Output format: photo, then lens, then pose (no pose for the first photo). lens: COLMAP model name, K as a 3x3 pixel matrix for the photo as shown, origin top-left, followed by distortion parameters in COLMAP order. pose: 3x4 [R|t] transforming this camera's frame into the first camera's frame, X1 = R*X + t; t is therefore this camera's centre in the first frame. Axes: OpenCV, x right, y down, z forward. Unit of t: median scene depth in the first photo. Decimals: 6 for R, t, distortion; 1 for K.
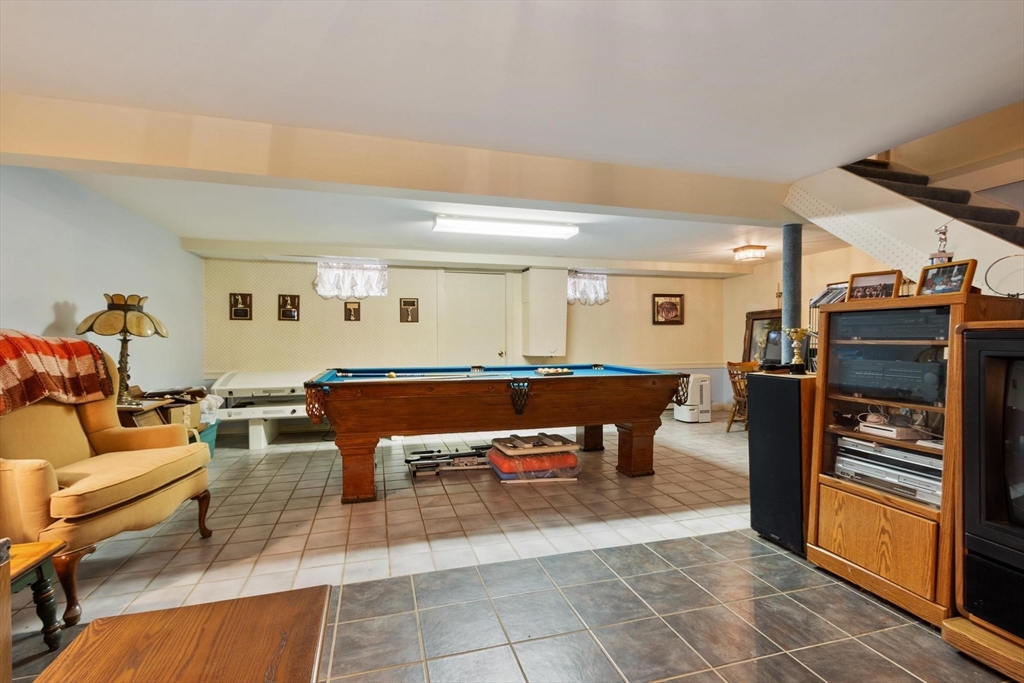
lens RADIAL K [[457.9, 0, 512.0], [0, 457.9, 341.5], [0, 0, 1]] dist [-0.001207, 0.000226]
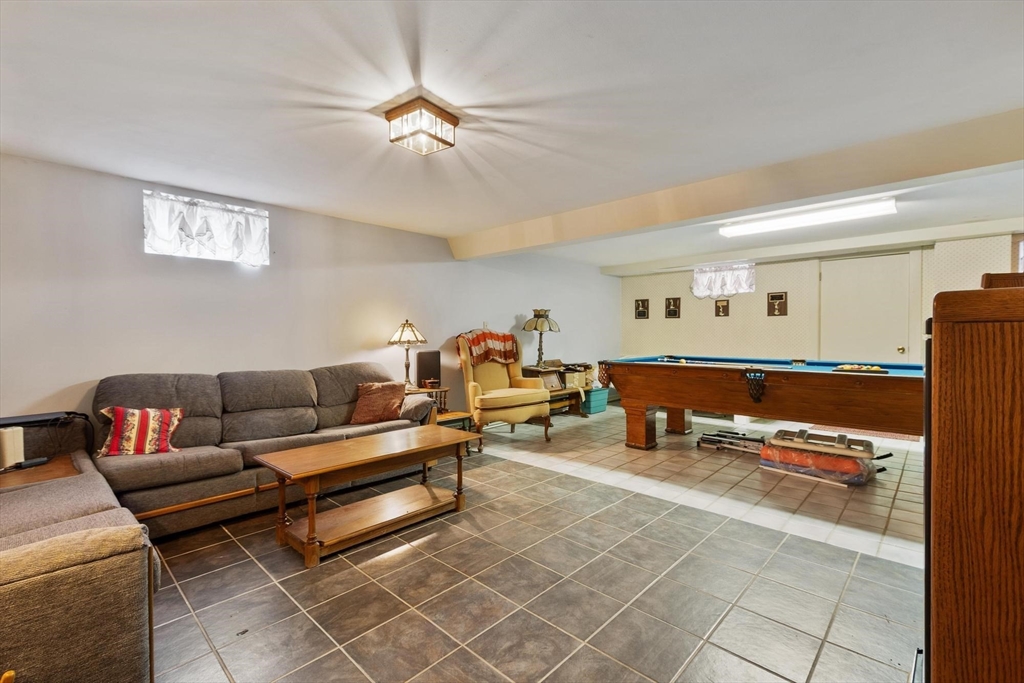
lens RADIAL K [[457.9, 0, 512.0], [0, 457.9, 341.5], [0, 0, 1]] dist [-0.001207, 0.000226]
pose [[0.497464, 0.013710, -0.867376, 0.659413], [-0.001272, 0.999886, 0.015075, 0.000465], [0.867484, -0.006396, 0.497424, -0.028519]]
